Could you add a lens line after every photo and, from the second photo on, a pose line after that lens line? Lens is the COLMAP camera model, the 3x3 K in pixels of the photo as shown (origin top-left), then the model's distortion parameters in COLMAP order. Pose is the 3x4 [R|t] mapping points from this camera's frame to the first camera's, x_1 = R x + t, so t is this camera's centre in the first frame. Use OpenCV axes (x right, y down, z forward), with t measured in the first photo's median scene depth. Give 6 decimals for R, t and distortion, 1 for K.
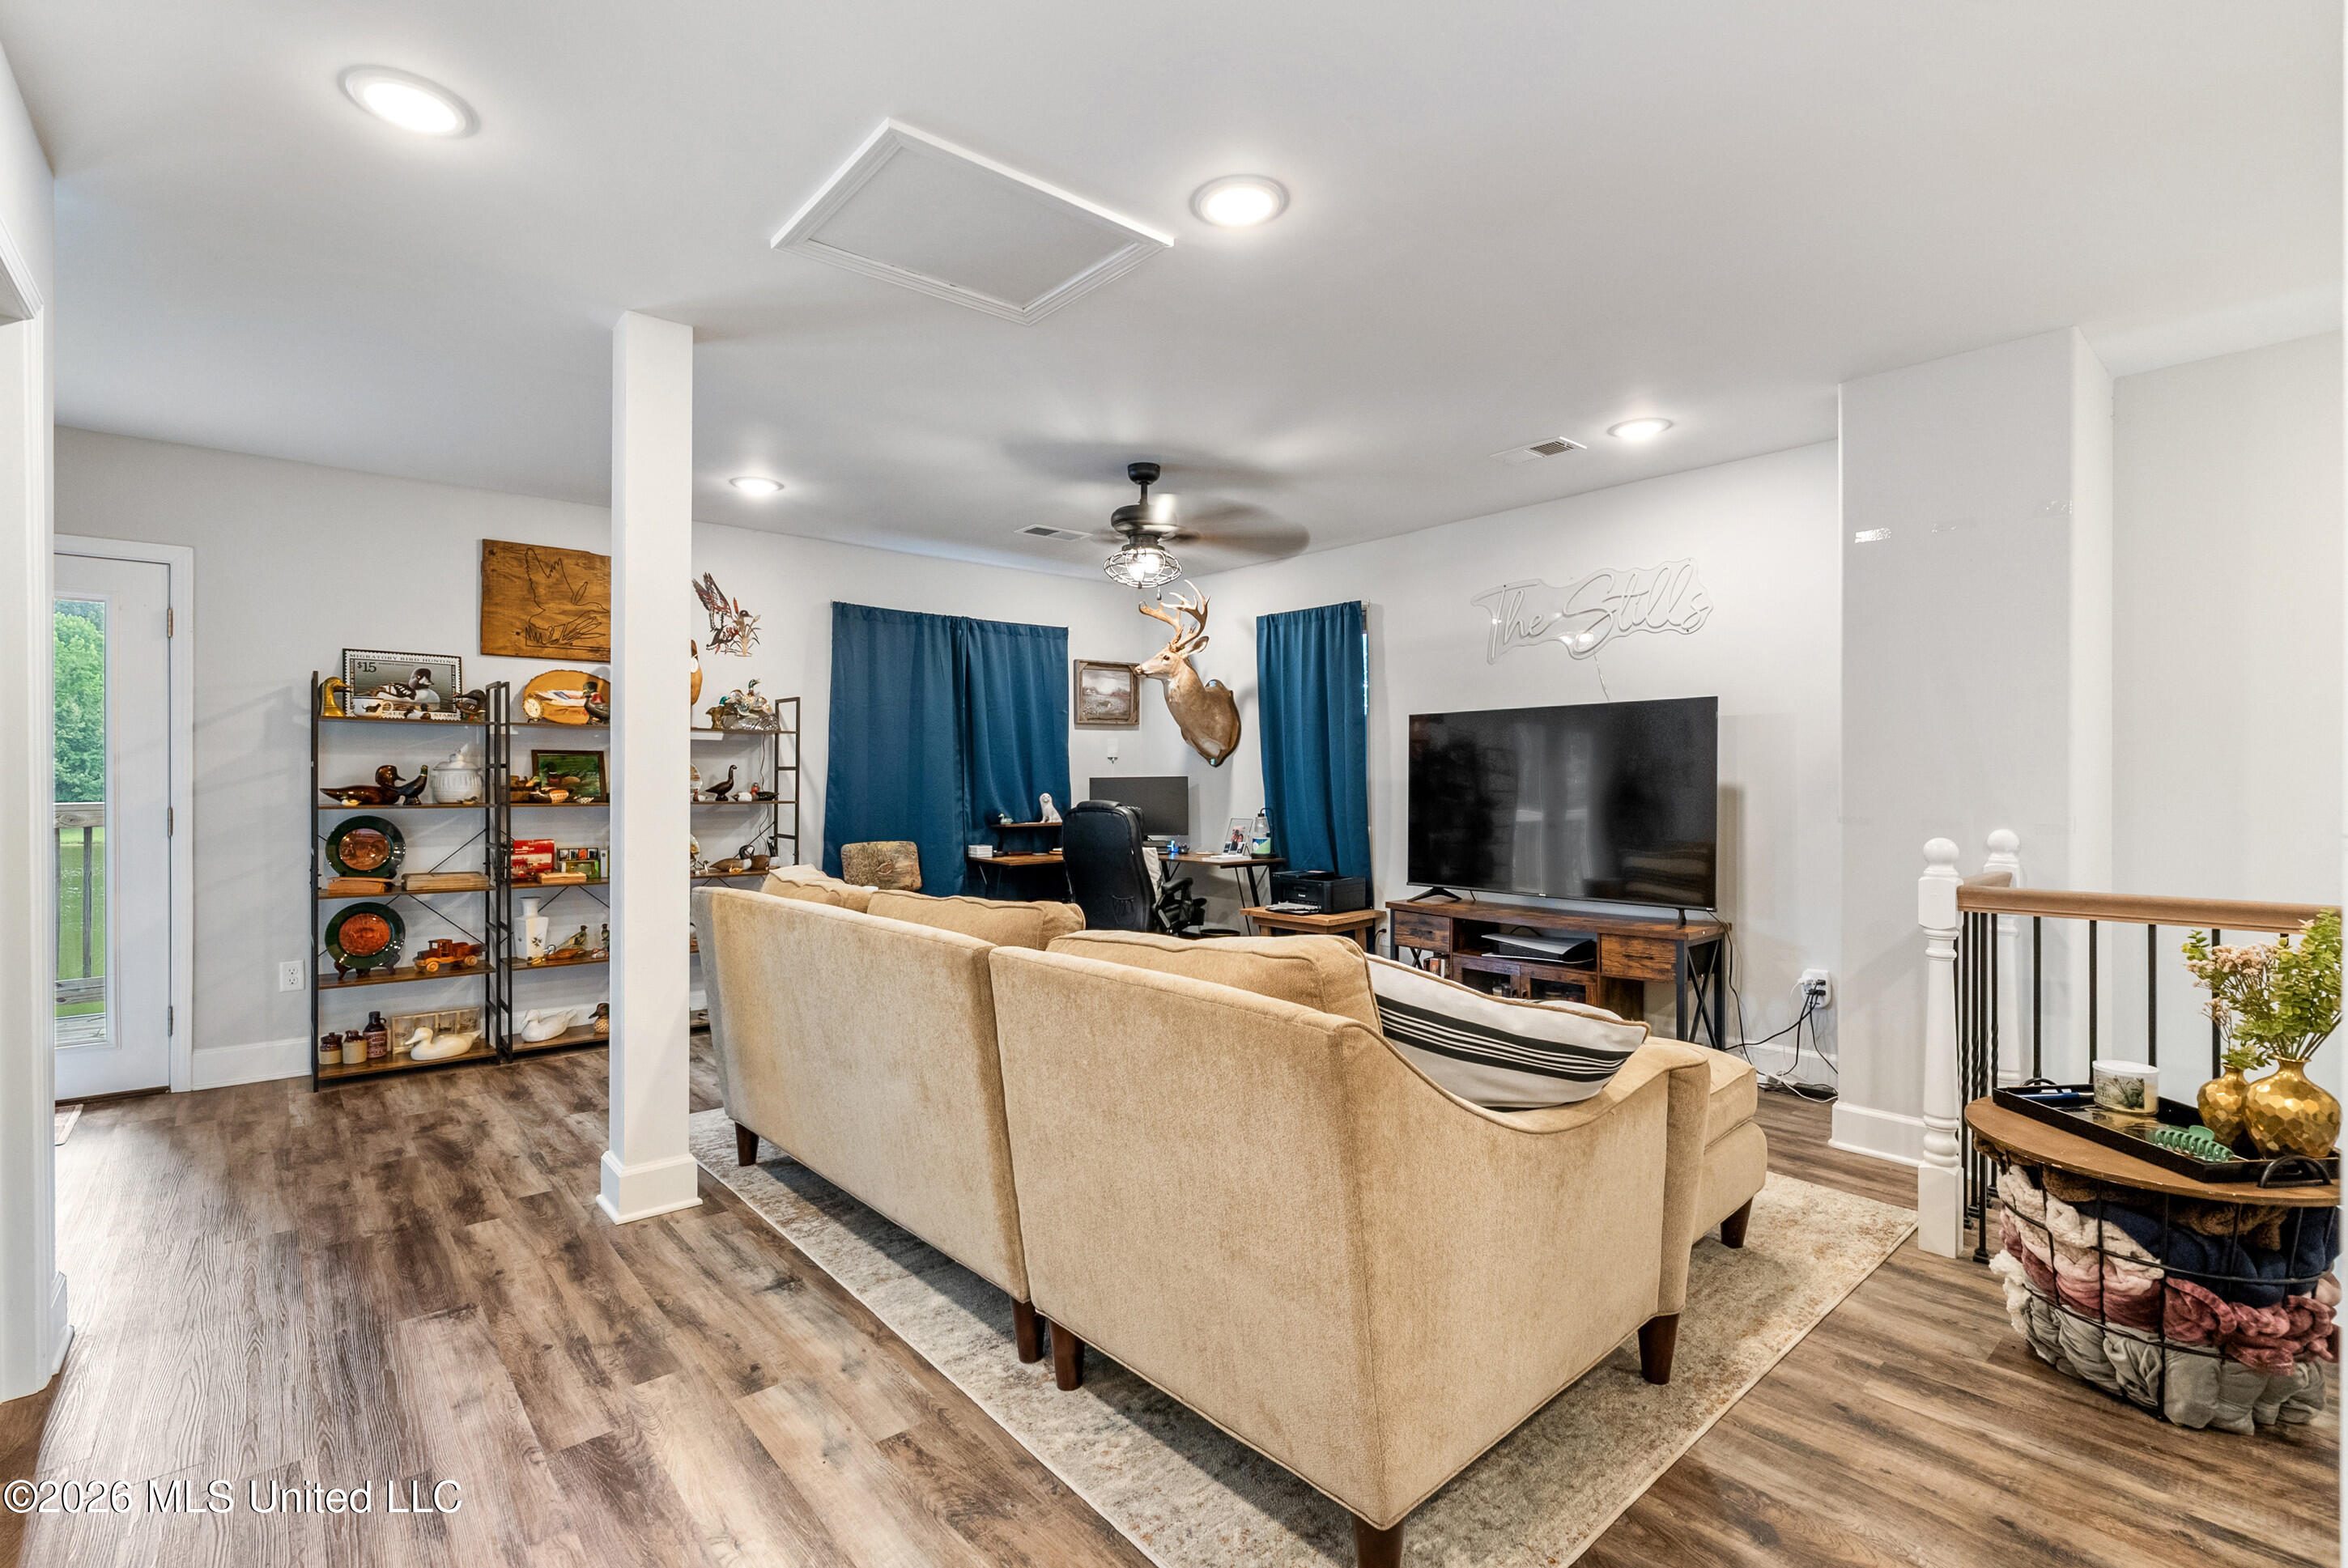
lens RADIAL K [[1060.8, 0, 1176.9], [0, 1060.8, 785.0], [0, 0, 1]] dist [-0.004867, 0.002616]
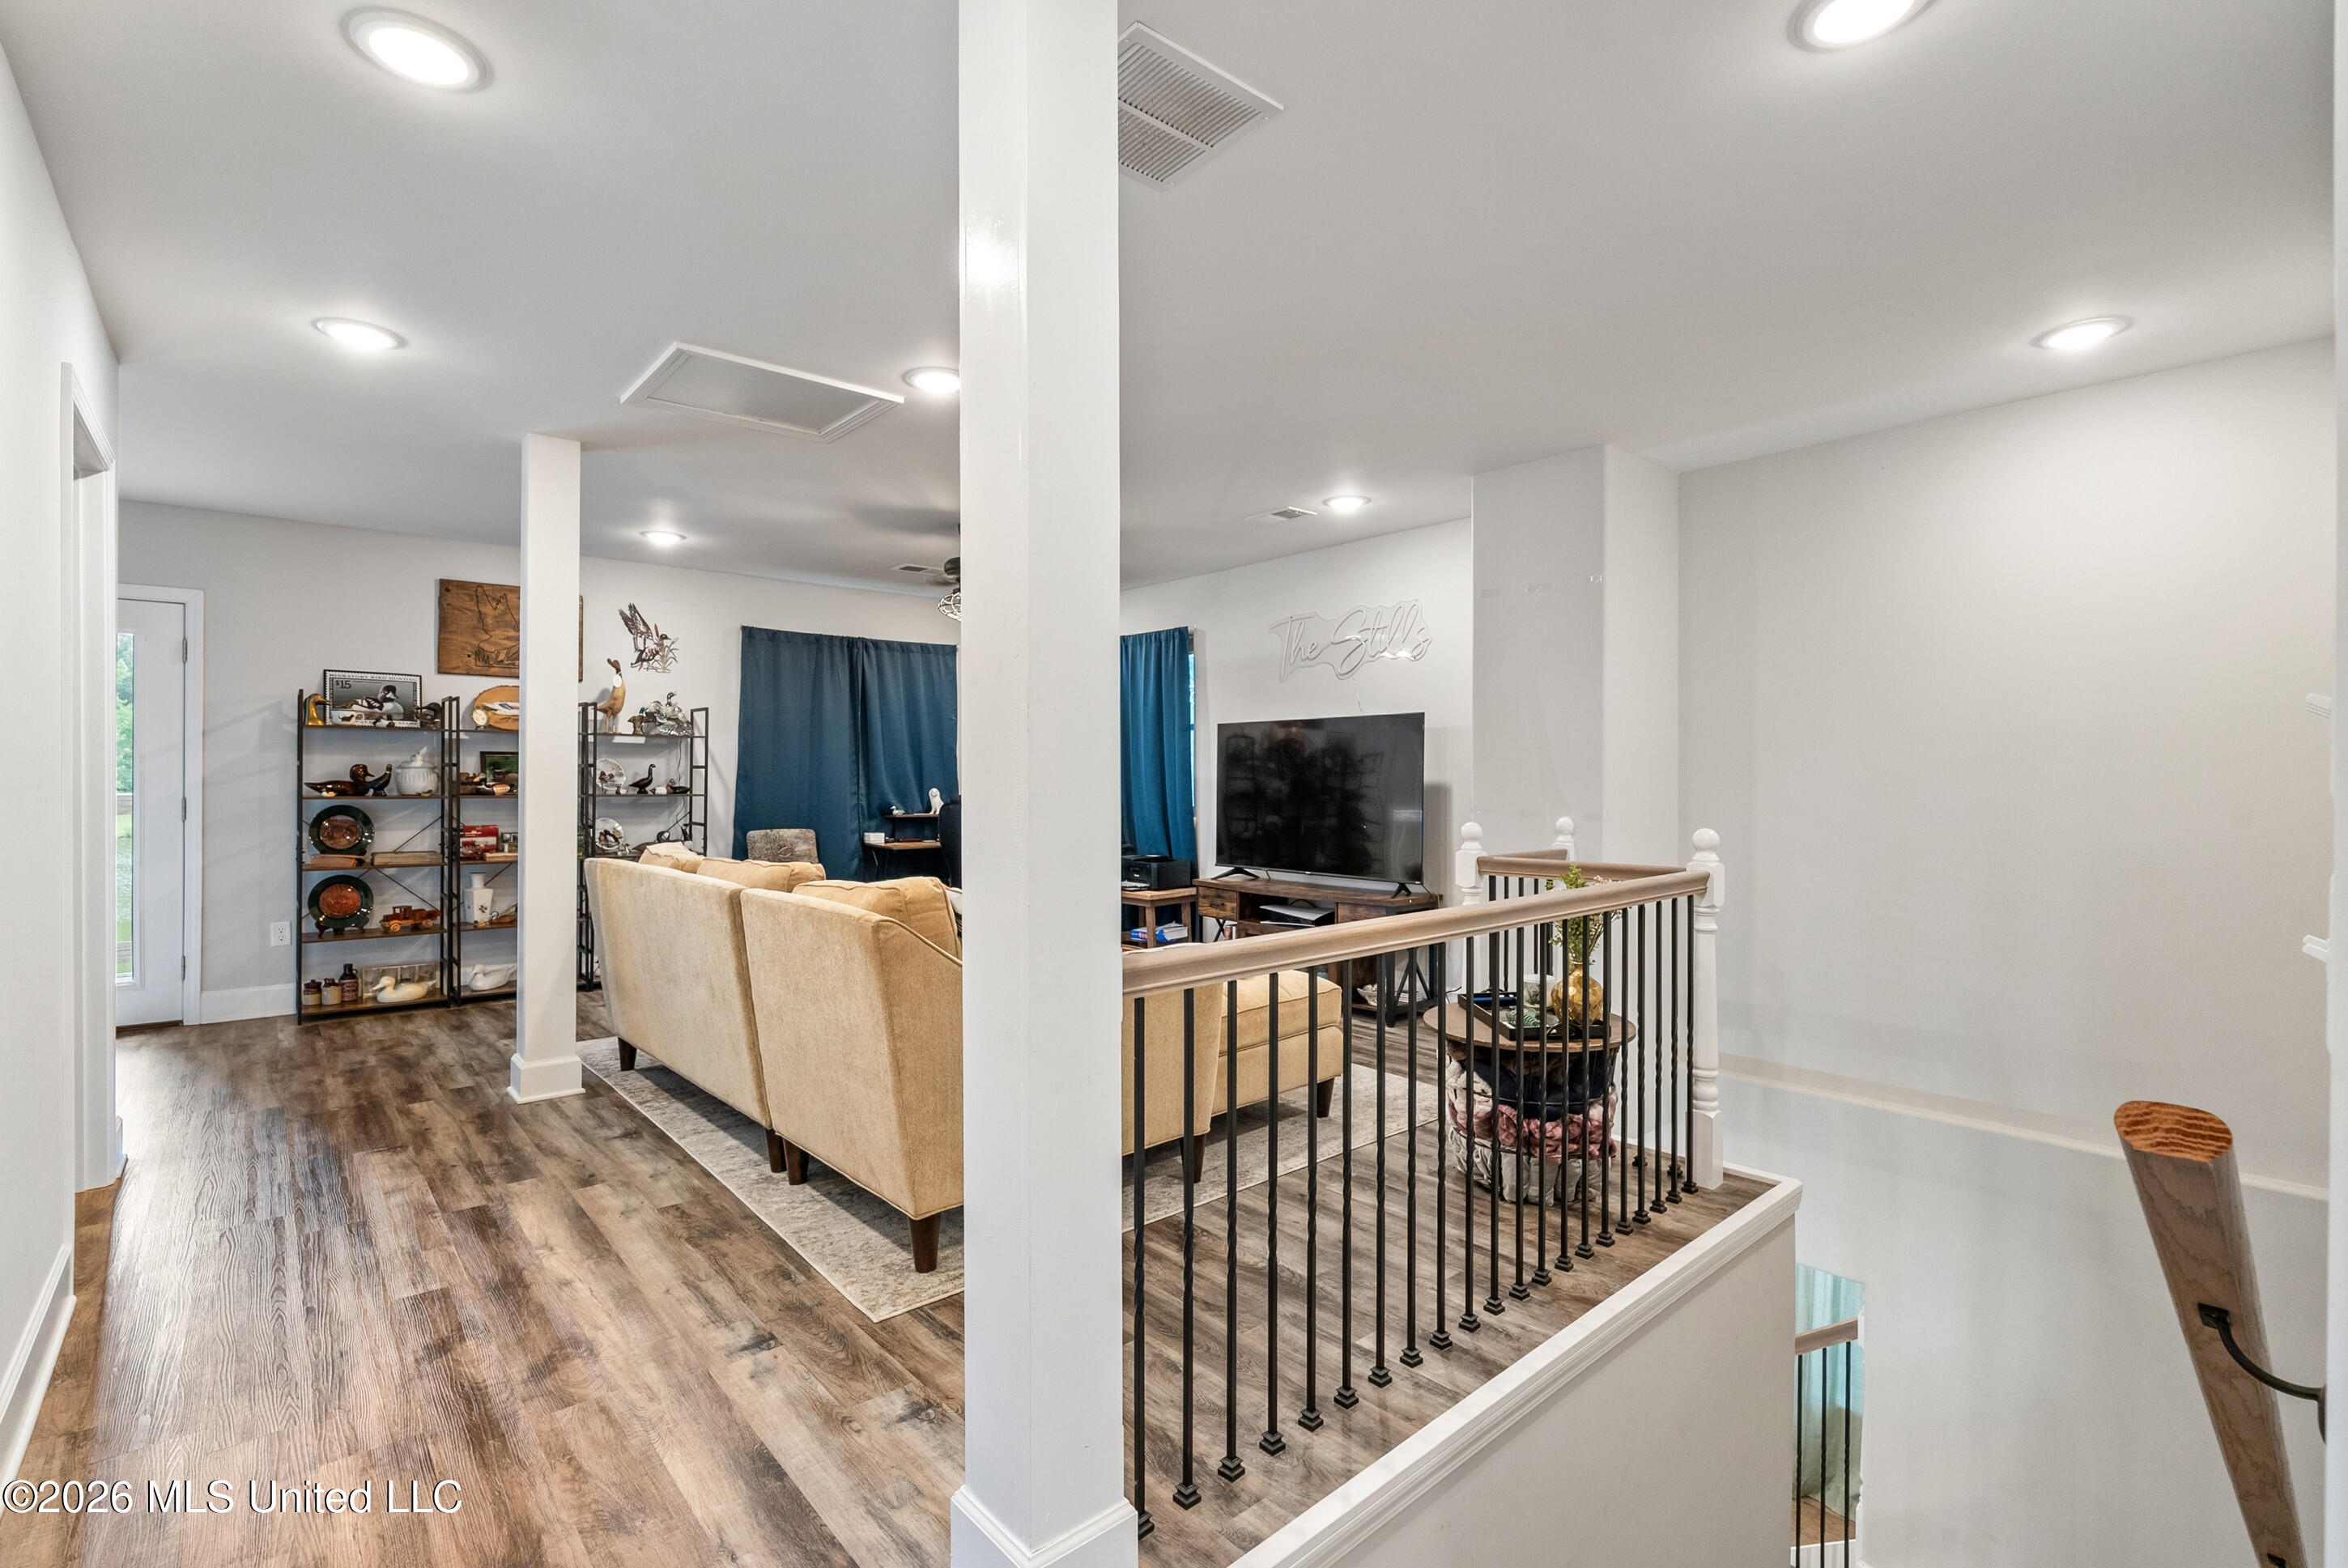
lens RADIAL K [[1060.8, 0, 1173.4], [0, 1060.8, 777.9], [0, 0, 1]] dist [-0.004867, 0.002616]
pose [[0.999993, 0.002880, 0.002414, 0.225674], [-0.002872, 0.999991, -0.003090, -0.001477], [-0.002422, 0.003083, 0.999992, -0.266599]]
